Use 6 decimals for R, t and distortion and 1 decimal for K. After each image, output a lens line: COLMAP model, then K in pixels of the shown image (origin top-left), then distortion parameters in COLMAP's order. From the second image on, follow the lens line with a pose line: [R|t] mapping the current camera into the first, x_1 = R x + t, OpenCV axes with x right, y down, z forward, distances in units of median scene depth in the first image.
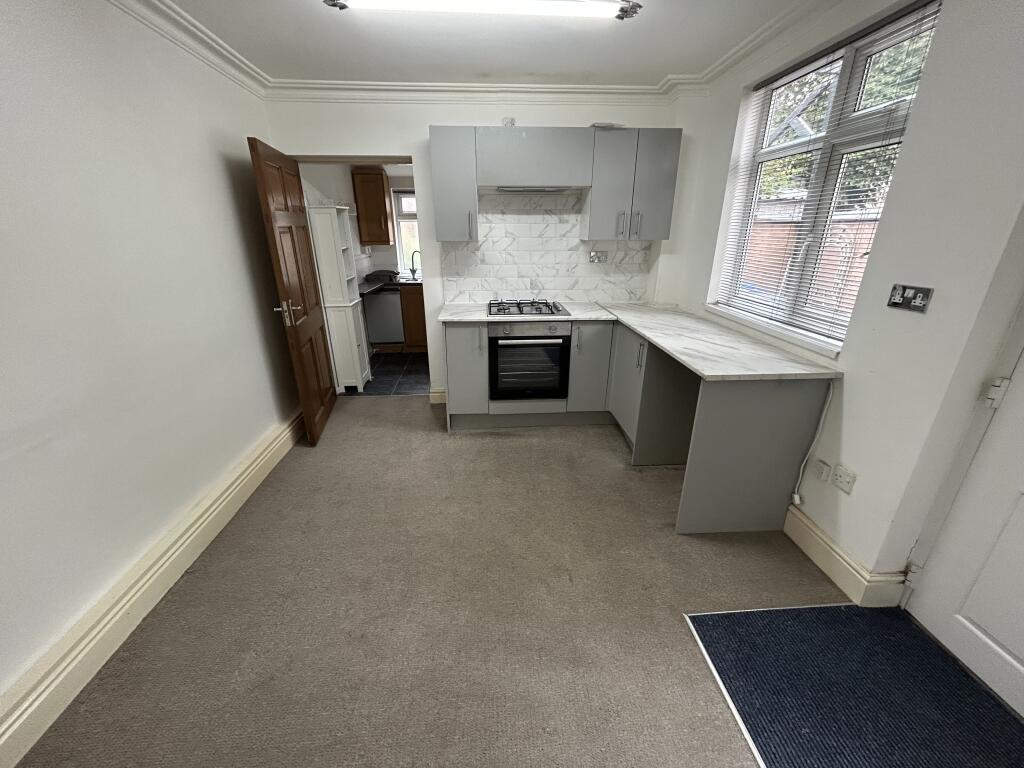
lens RADIAL K [[410.8, 0, 513.8], [0, 410.8, 382.3], [0, 0, 1]] dist [0.003305, 0.000082]
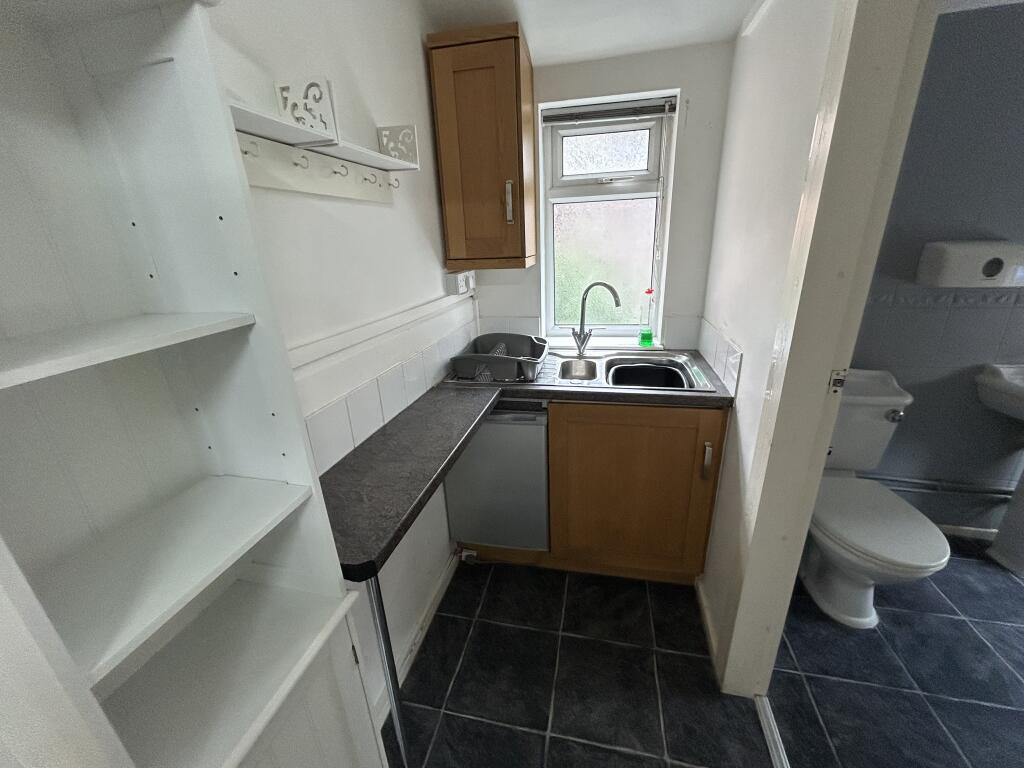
lens RADIAL K [[410.8, 0, 514.0], [0, 410.8, 390.4], [0, 0, 1]] dist [0.003305, 0.000082]
pose [[0.955449, 0.063218, -0.288308, -0.201601], [-0.068573, 0.997610, -0.008503, -0.224638], [0.287081, 0.027895, 0.957500, 0.661779]]
